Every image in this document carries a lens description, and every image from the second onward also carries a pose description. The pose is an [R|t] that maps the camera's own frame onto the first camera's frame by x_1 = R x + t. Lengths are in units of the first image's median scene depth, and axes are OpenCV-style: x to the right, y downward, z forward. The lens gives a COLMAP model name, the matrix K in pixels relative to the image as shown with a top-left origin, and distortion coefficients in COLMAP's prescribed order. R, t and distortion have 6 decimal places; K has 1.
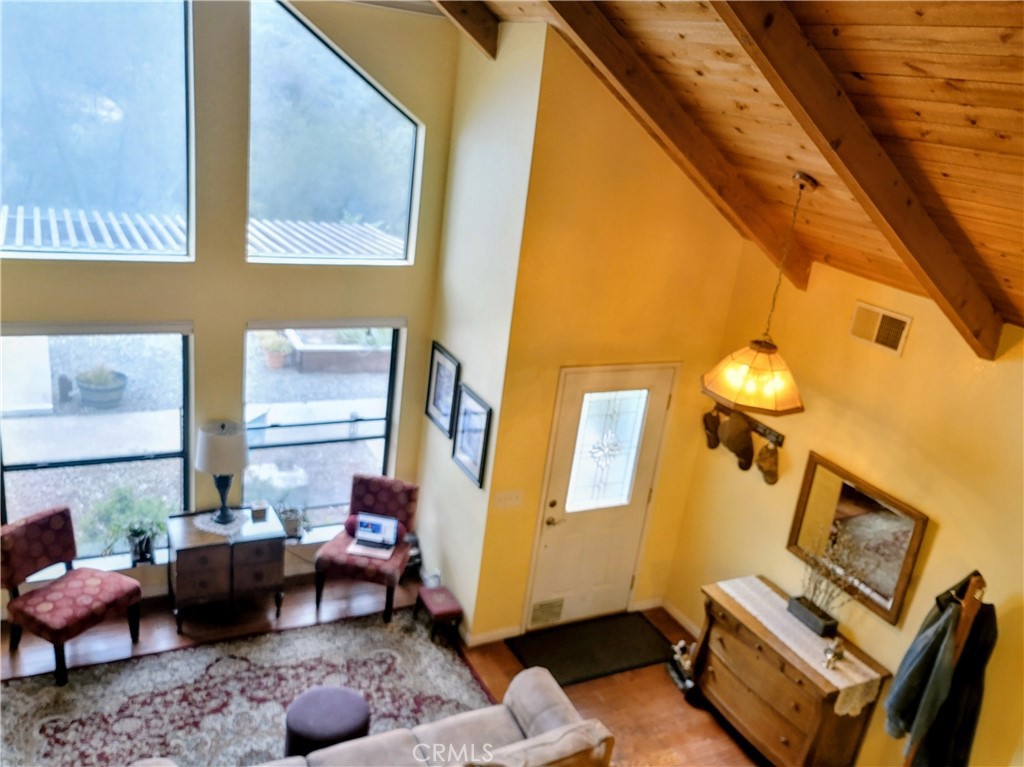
lens RADIAL K [[848.8, 0, 509.9], [0, 848.8, 405.5], [0, 0, 1]] dist [0.012738, 0.004594]
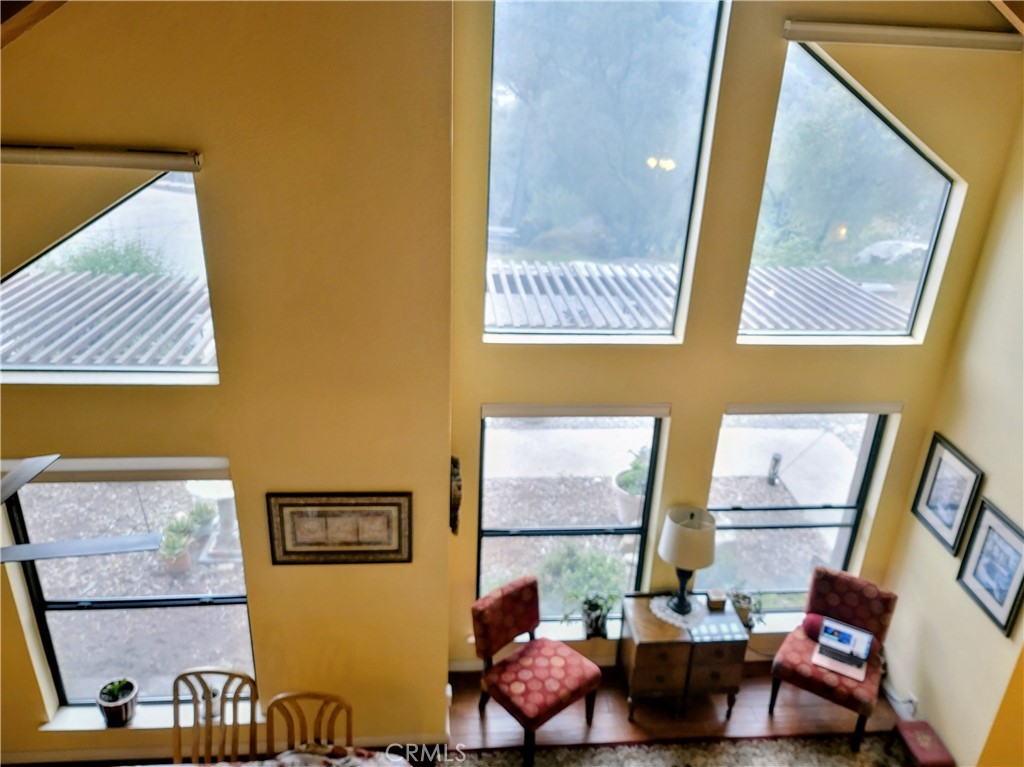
lens RADIAL K [[775.0, 0, 519.3], [0, 775.0, 382.3], [0, 0, 1]] dist [0.030657, -0.001668]
pose [[0.923909, 0.077168, -0.374749, -0.194300], [-0.063972, 0.996818, 0.047547, -0.142631], [0.377226, -0.019955, 0.925906, 0.134686]]
